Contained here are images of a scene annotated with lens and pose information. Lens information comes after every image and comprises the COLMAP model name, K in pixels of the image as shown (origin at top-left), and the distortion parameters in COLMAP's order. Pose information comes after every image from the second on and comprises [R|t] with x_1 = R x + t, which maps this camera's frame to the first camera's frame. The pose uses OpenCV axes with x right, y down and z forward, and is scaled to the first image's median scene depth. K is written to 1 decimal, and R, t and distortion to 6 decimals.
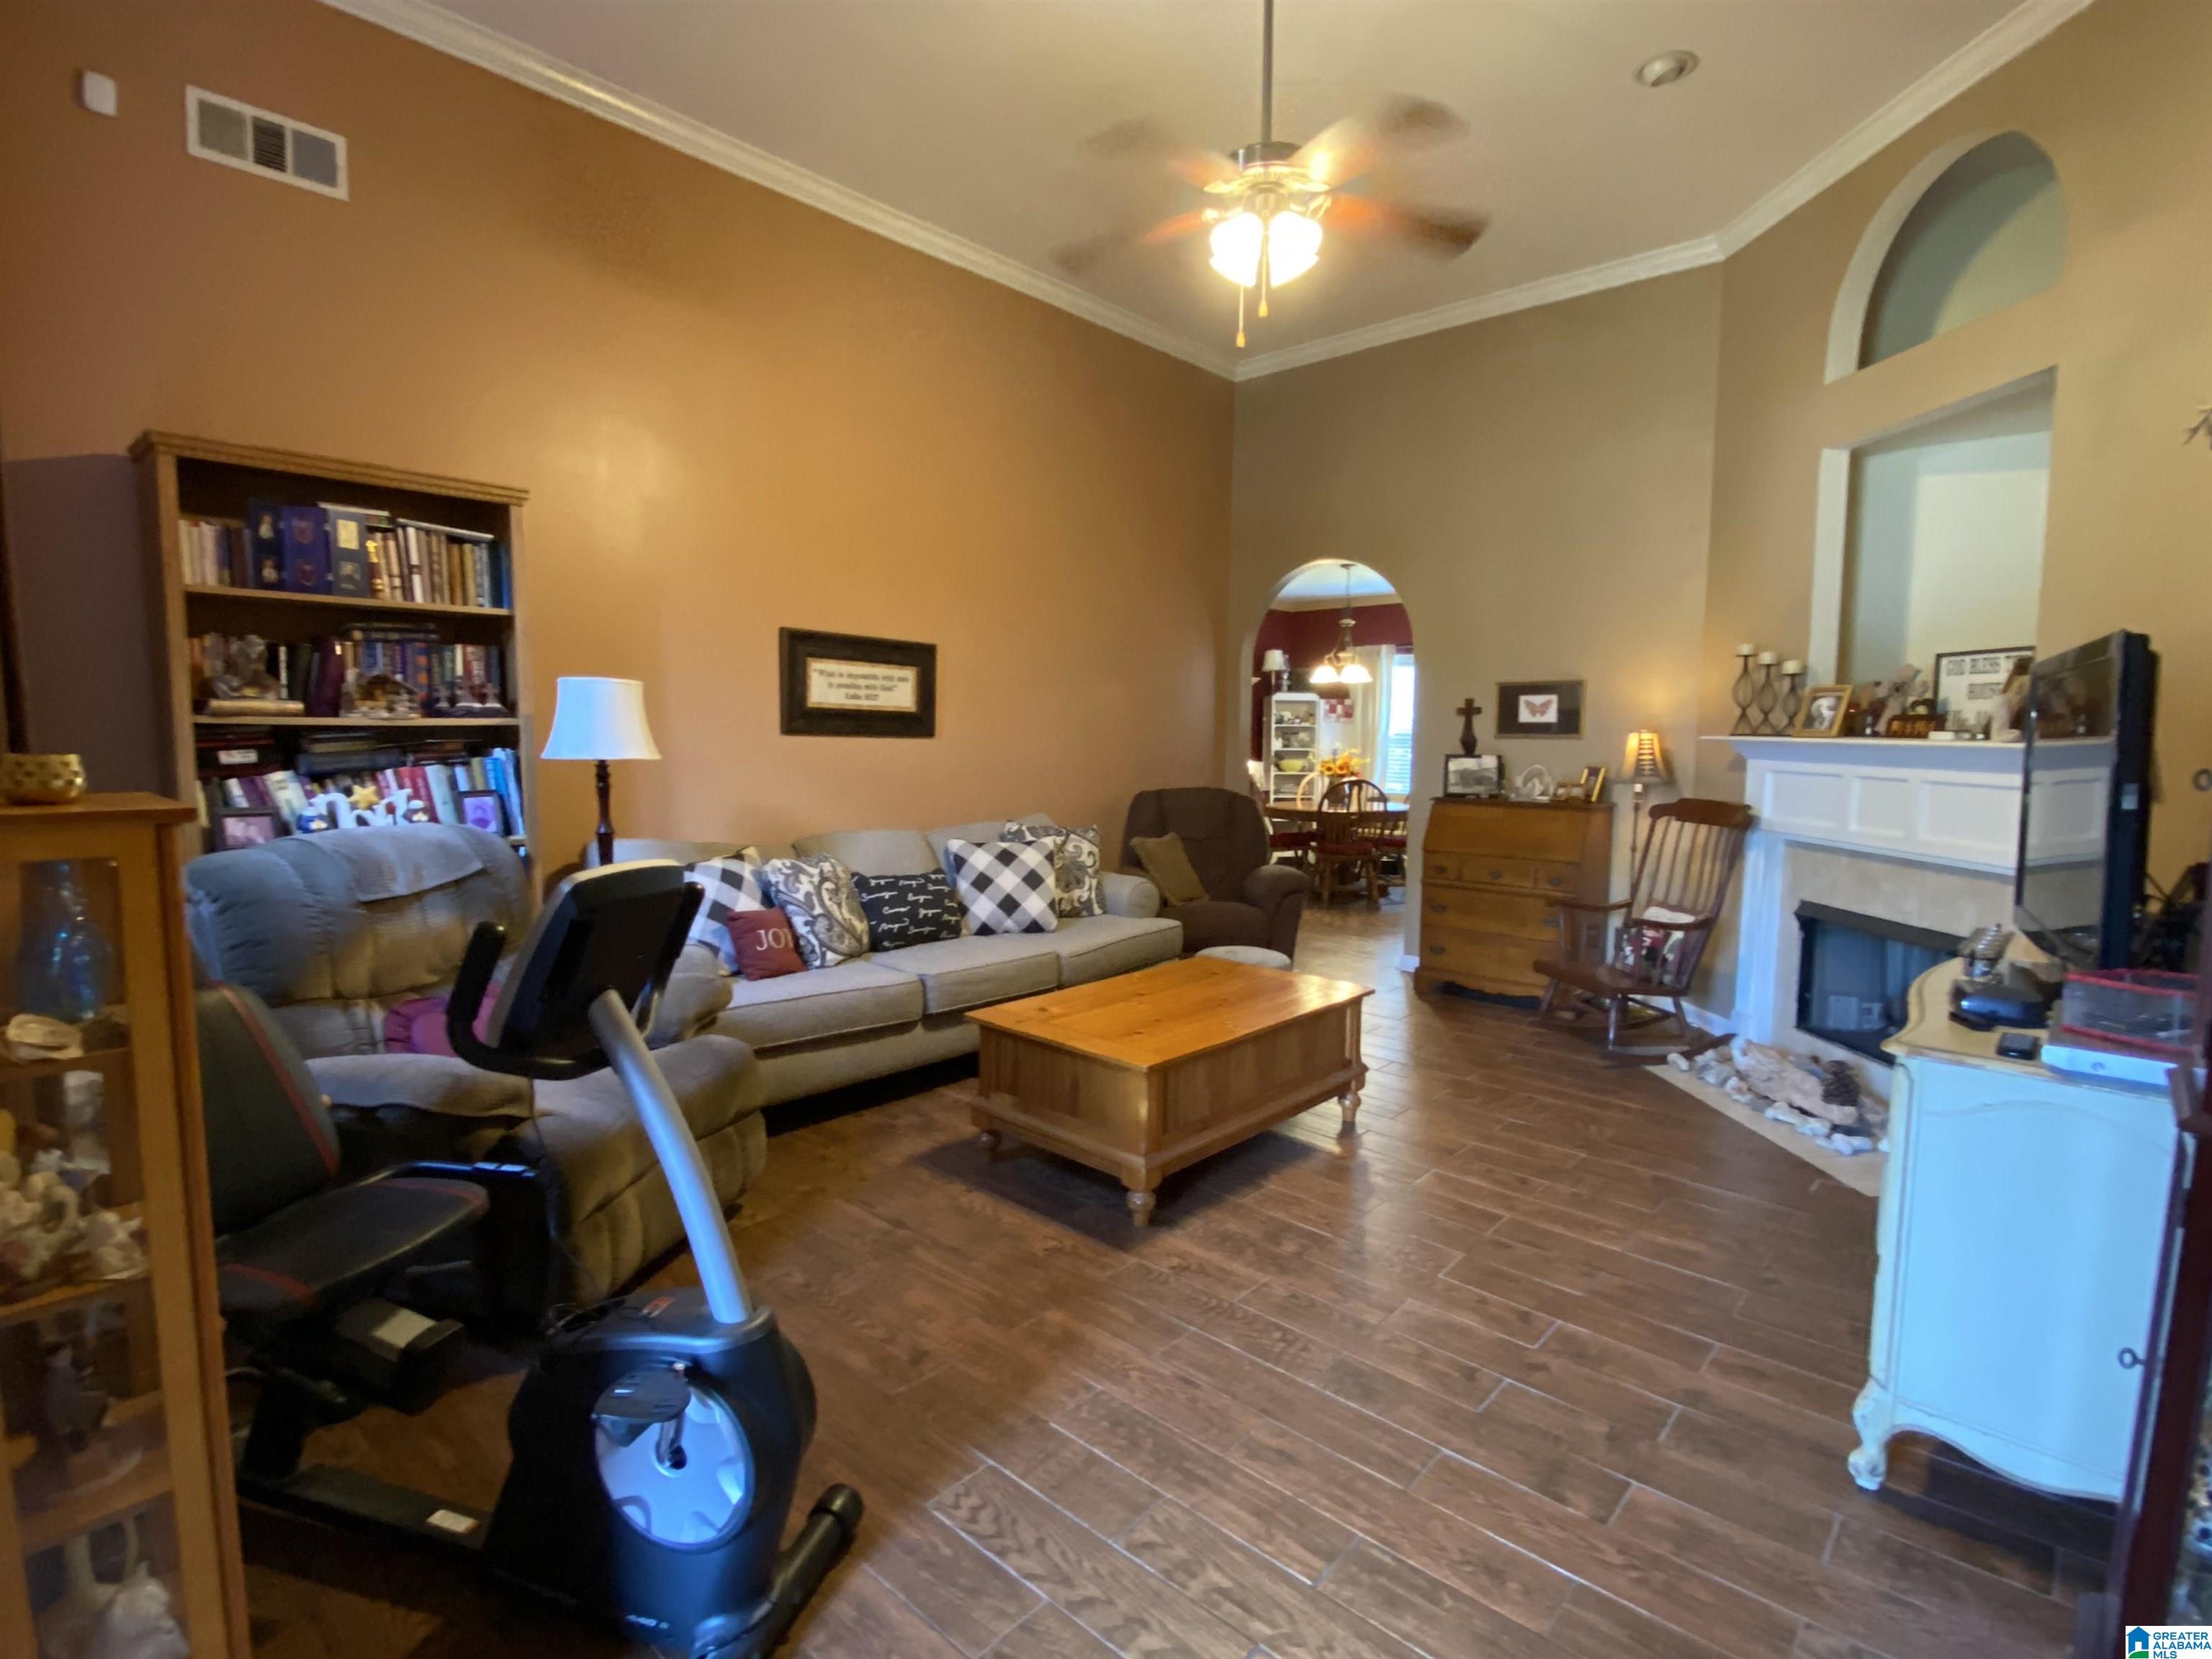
lens RADIAL K [[1090.7, 0, 1106.0], [0, 1090.7, 829.5], [0, 0, 1]] dist [0.000458, 0.000073]
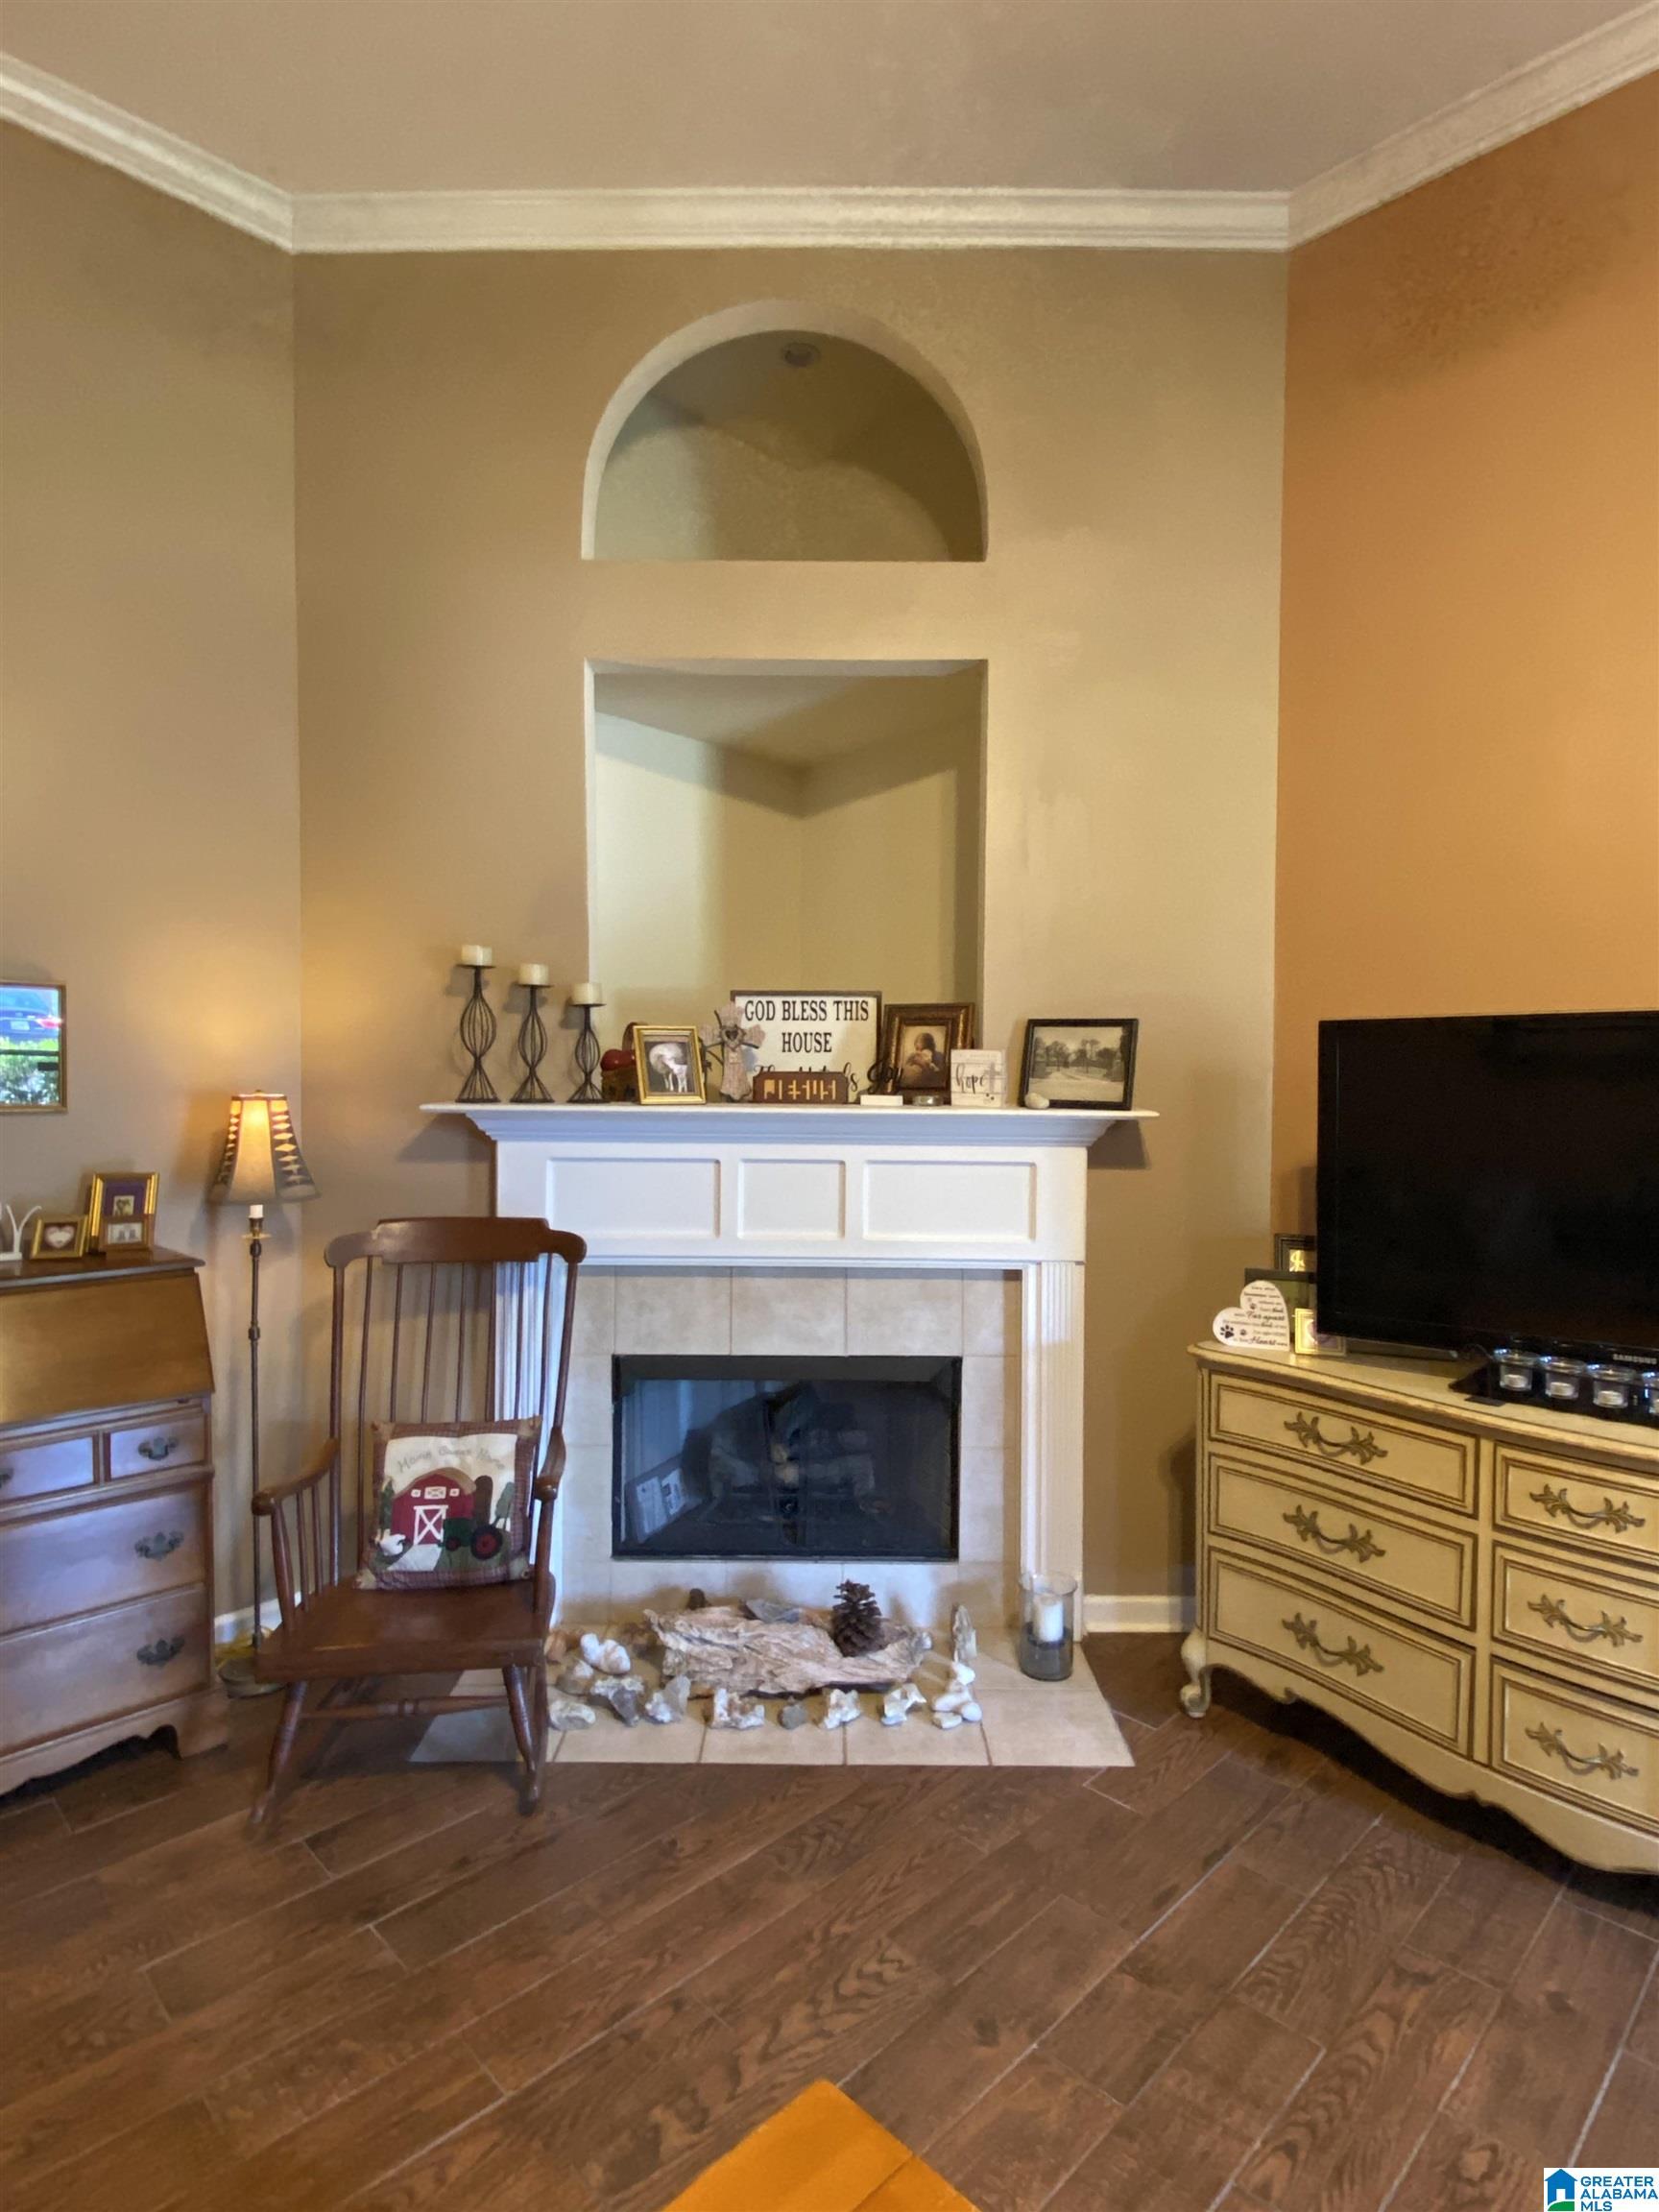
lens RADIAL K [[1131.6, 0, 828.5], [0, 1131.6, 1120.3], [0, 0, 1]] dist [0.002080, -0.017604]
pose [[0.050098, -0.036561, 0.998075, -0.011572], [0.085517, 0.995817, 0.032186, -0.083590], [-0.995076, 0.083739, 0.053015, 0.821023]]
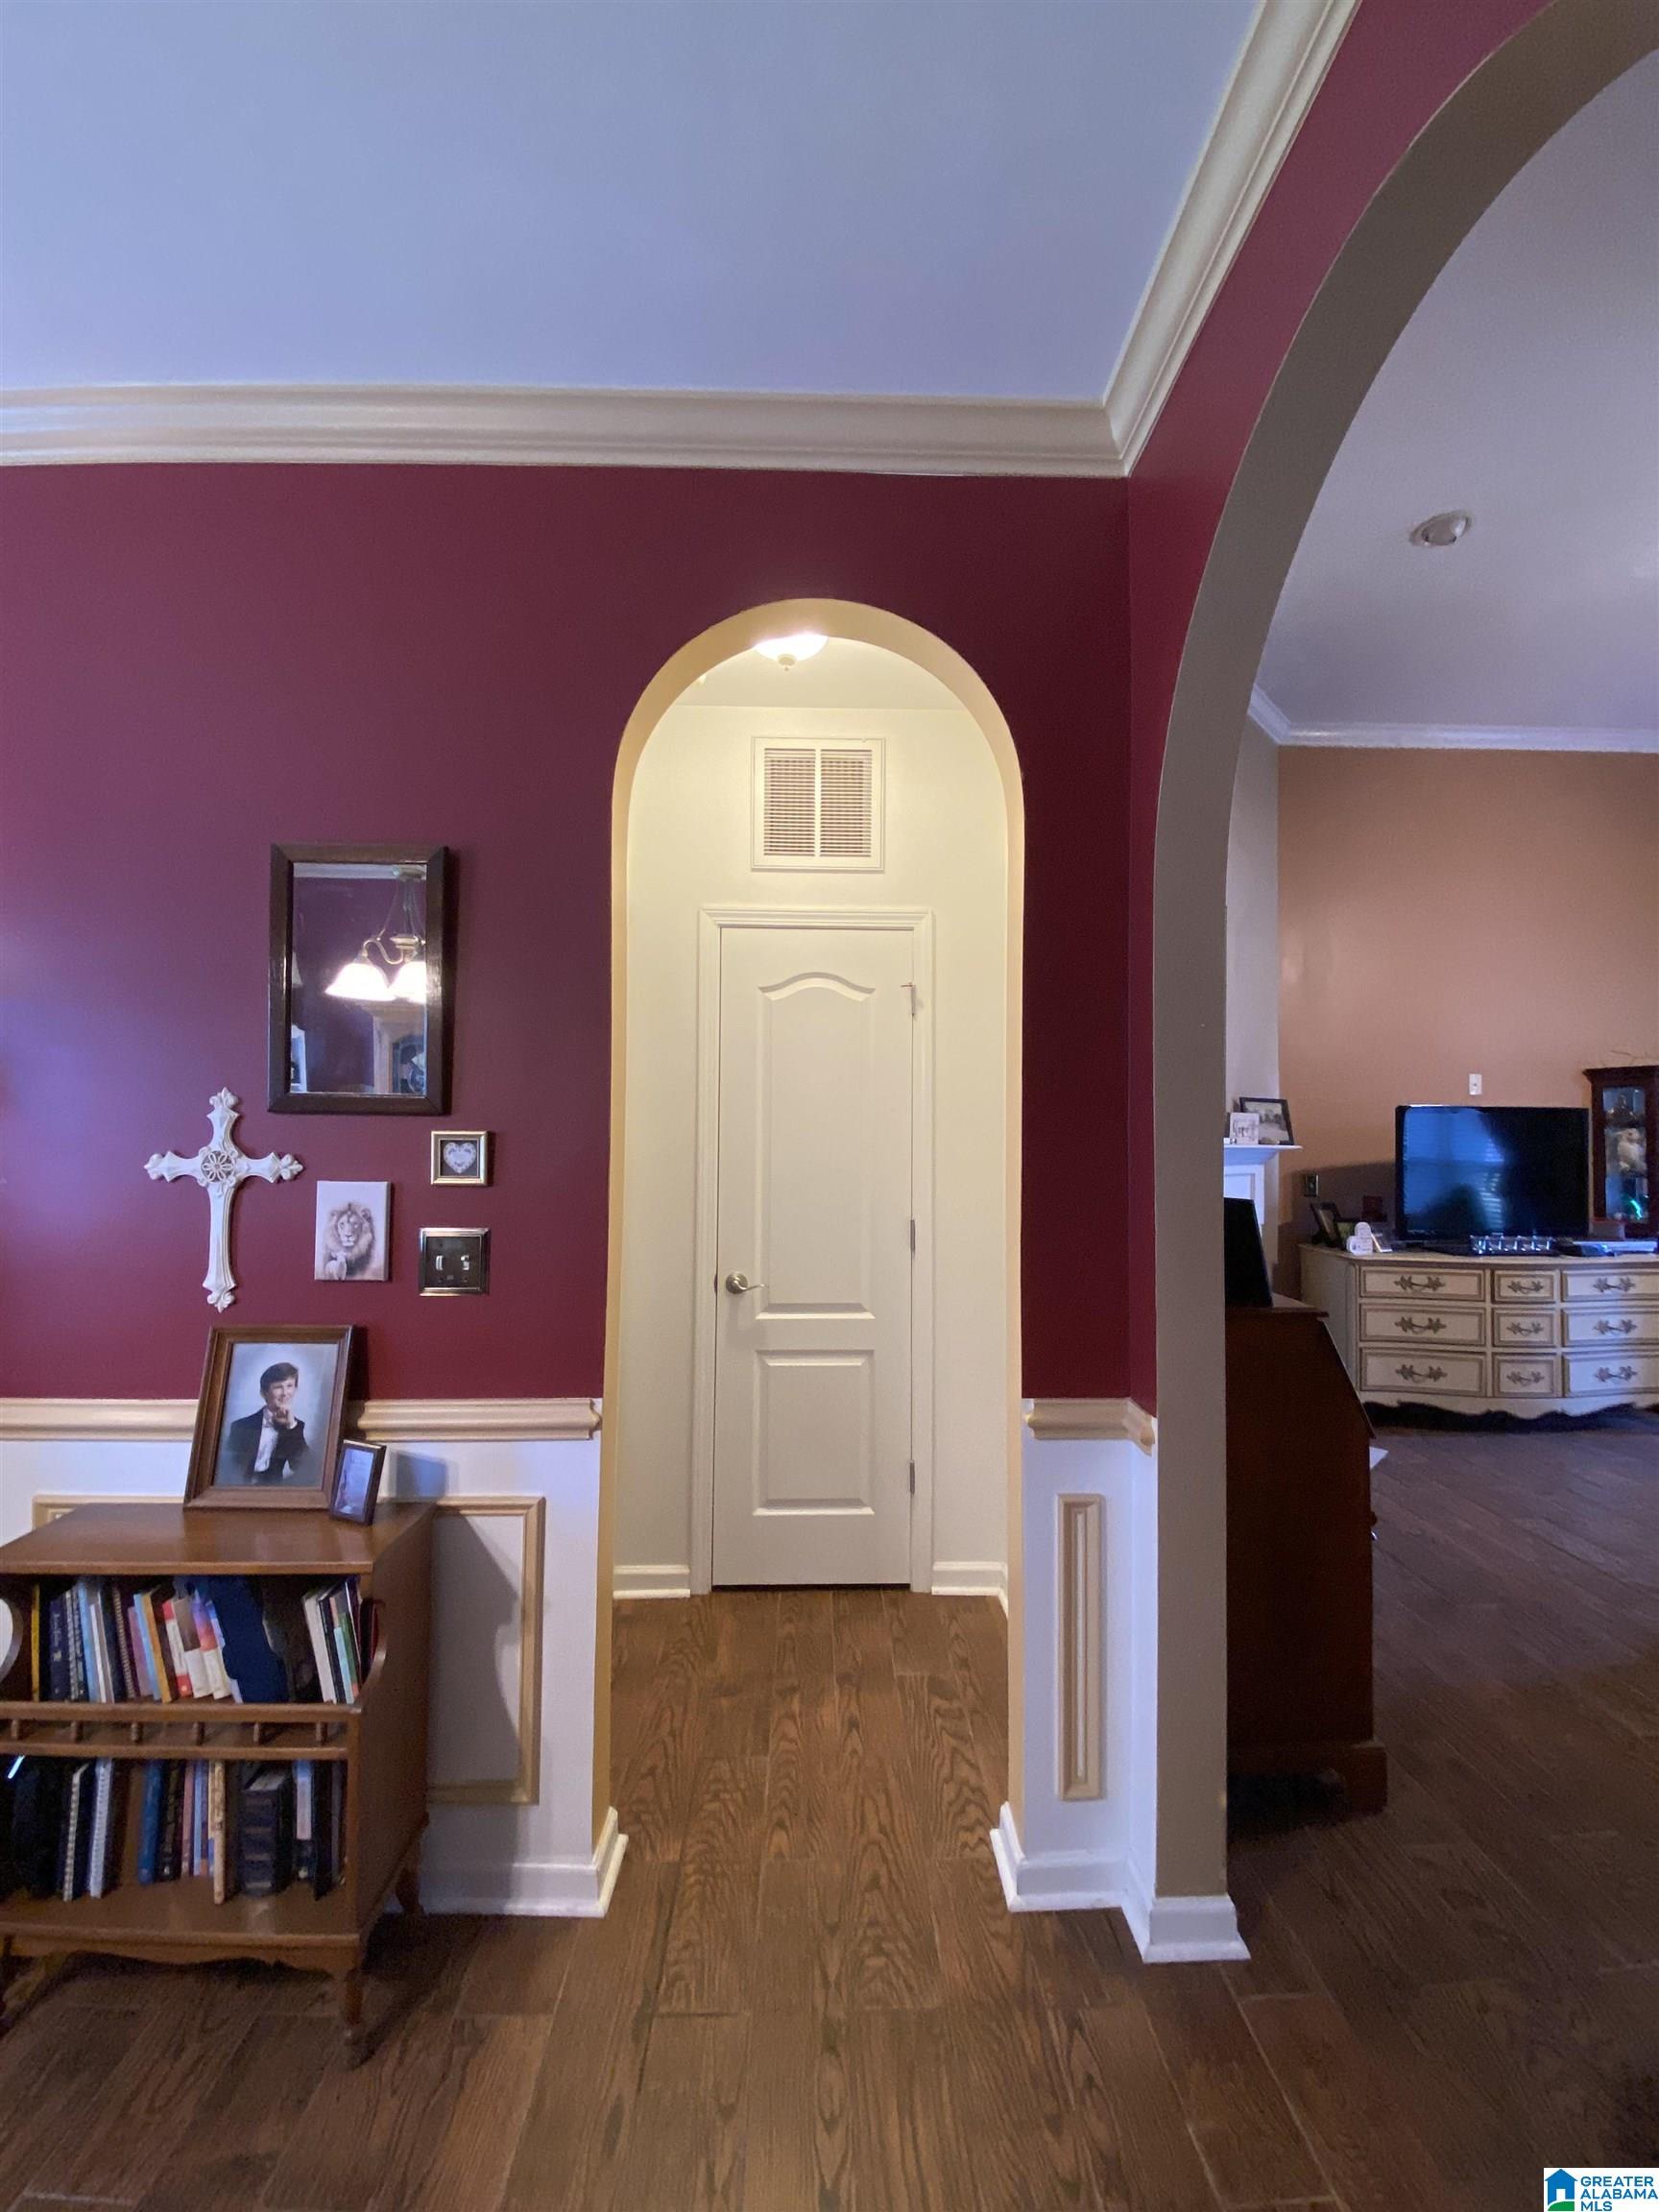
lens RADIAL K [[891.2, 0, 829.5], [0, 891.2, 1106.0], [0, 0, 1]] dist [0.000137, -0.014298]
pose [[-0.682510, 0.008249, 0.730830, 0.241952], [0.052741, 0.997885, 0.037990, -0.162124], [-0.728971, 0.064473, -0.681502, 1.726067]]
